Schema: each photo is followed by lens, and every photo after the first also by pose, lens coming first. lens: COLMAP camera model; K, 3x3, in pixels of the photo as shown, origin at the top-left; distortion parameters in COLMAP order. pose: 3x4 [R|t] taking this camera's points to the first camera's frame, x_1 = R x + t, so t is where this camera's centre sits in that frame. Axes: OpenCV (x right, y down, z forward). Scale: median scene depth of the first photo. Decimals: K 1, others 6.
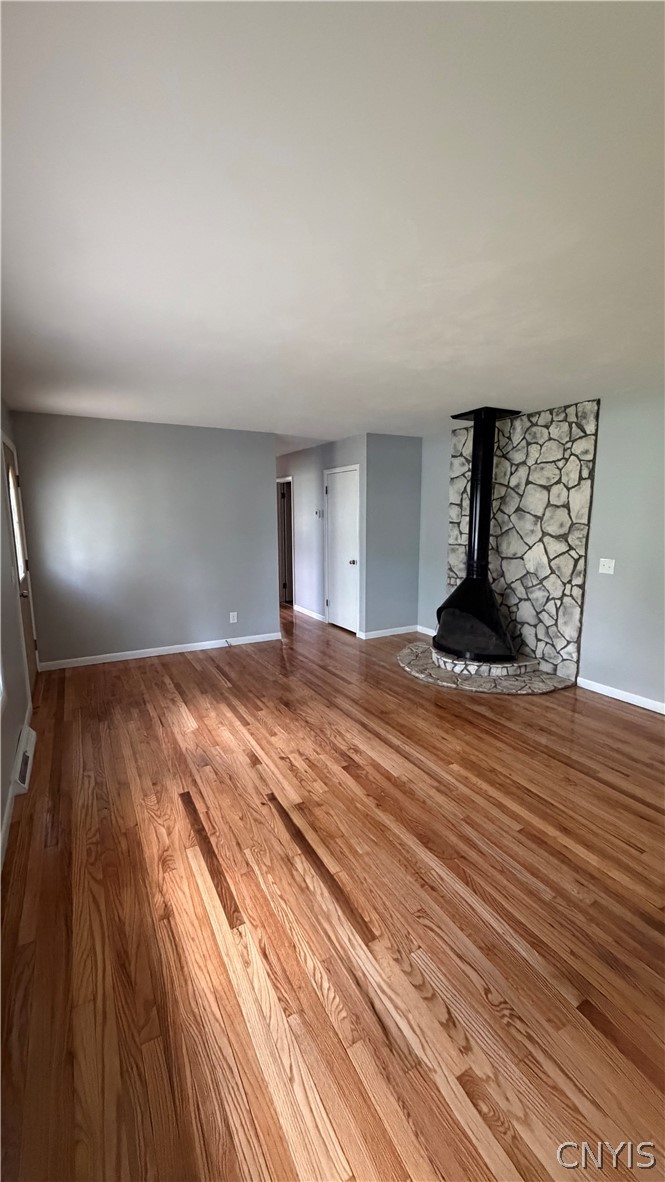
lens RADIAL K [[463.4, 0, 338.2], [0, 463.4, 587.0], [0, 0, 1]] dist [0.001755, 0.000093]
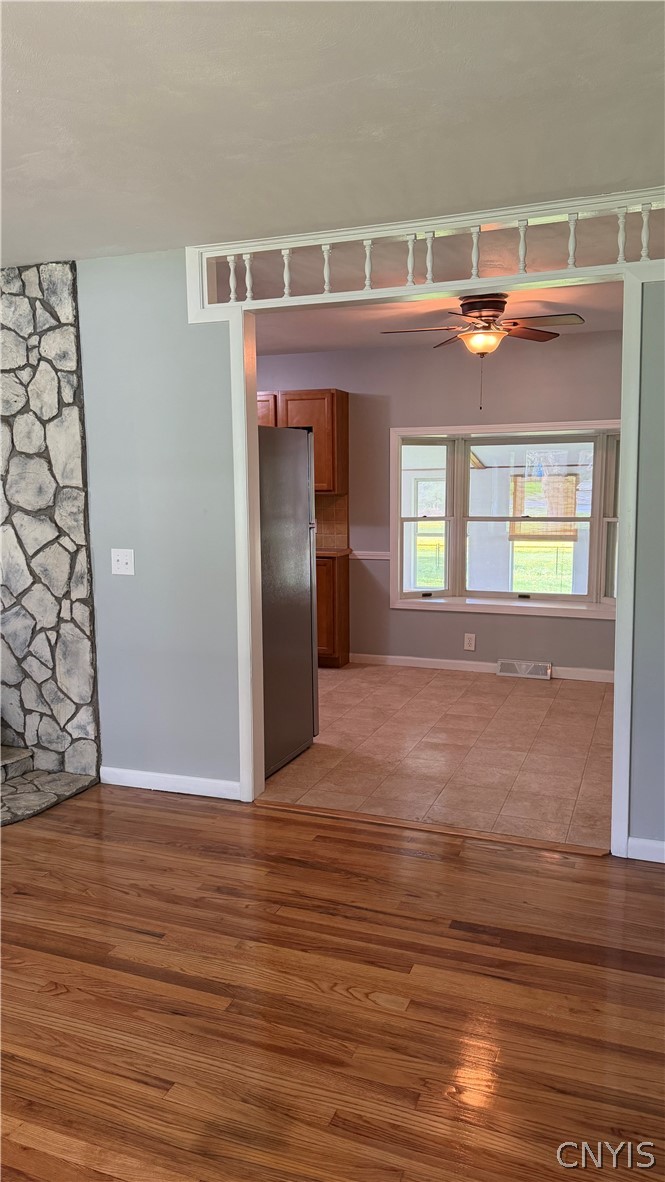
lens RADIAL K [[820.5, 0, 332.9], [0, 820.5, 592.9], [0, 0, 1]] dist [0.029389, -0.004664]
pose [[0.777489, -0.088315, 0.622665, 0.144891], [0.107626, 0.994169, 0.006620, 0.013555], [-0.619619, 0.061868, 0.782460, 0.059019]]
